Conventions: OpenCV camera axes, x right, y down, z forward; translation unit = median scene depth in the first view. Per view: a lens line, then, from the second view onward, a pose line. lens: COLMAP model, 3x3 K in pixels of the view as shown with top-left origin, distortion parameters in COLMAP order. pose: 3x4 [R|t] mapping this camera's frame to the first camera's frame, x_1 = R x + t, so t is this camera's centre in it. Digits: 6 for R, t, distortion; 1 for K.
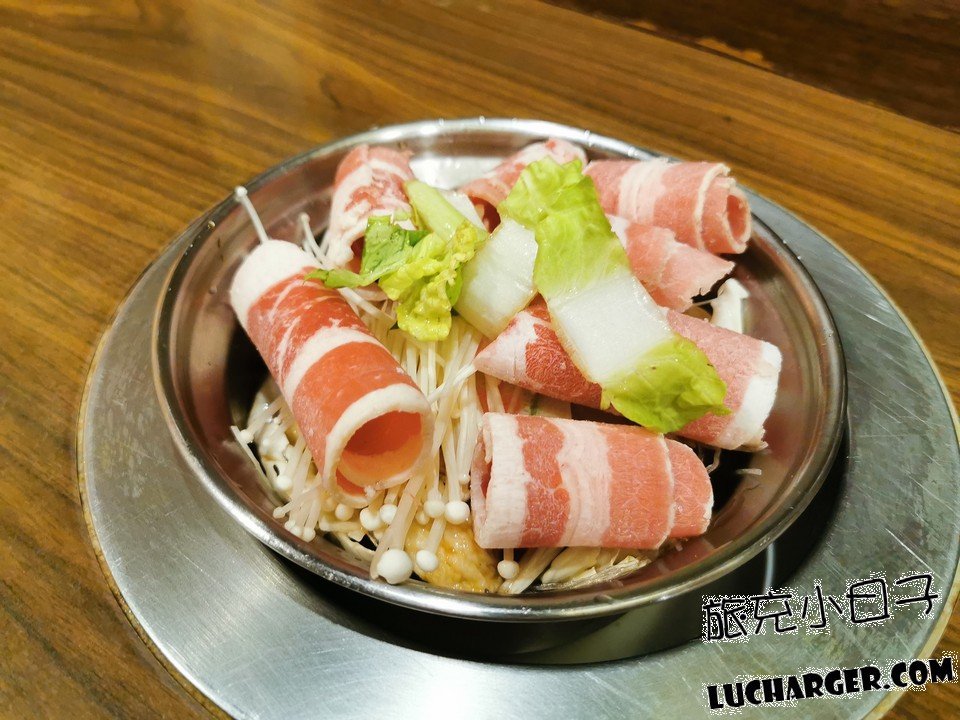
lens RADIAL K [[745.2, 0, 480.0], [0, 745.2, 360.0], [0, 0, 1]] dist [0.044419, -0.096373]
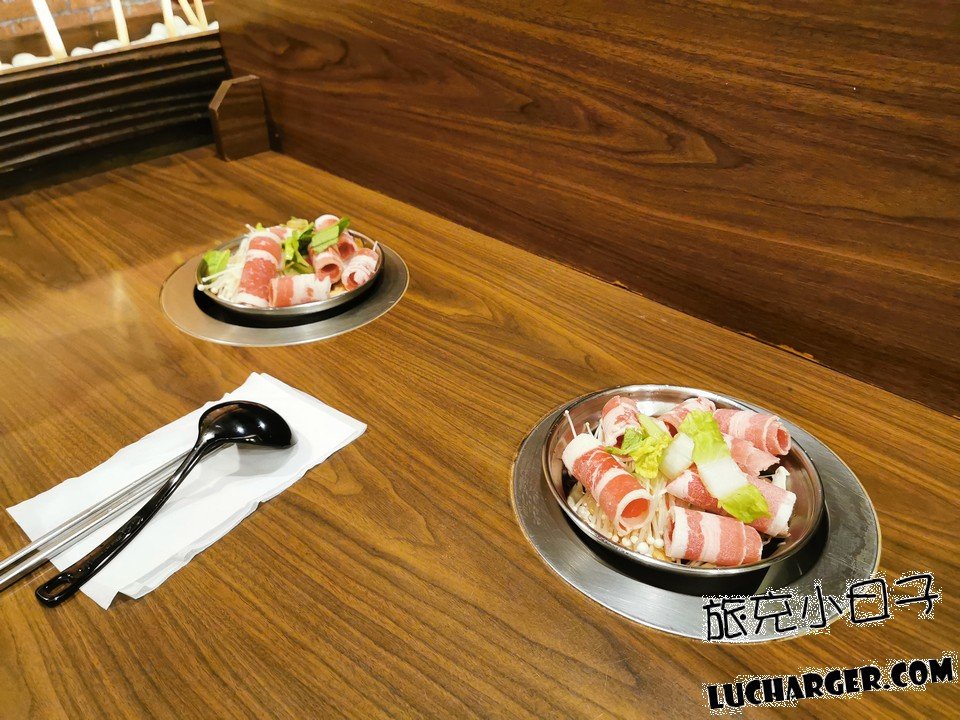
lens RADIAL K [[745.2, 0, 480.0], [0, 745.2, 360.0], [0, 0, 1]] dist [0.044419, -0.096373]
pose [[0.982500, 0.061313, -0.175884, -0.180965], [-0.102646, 0.966176, -0.236575, 0.213525], [0.155430, 0.250488, 0.955561, -1.404468]]
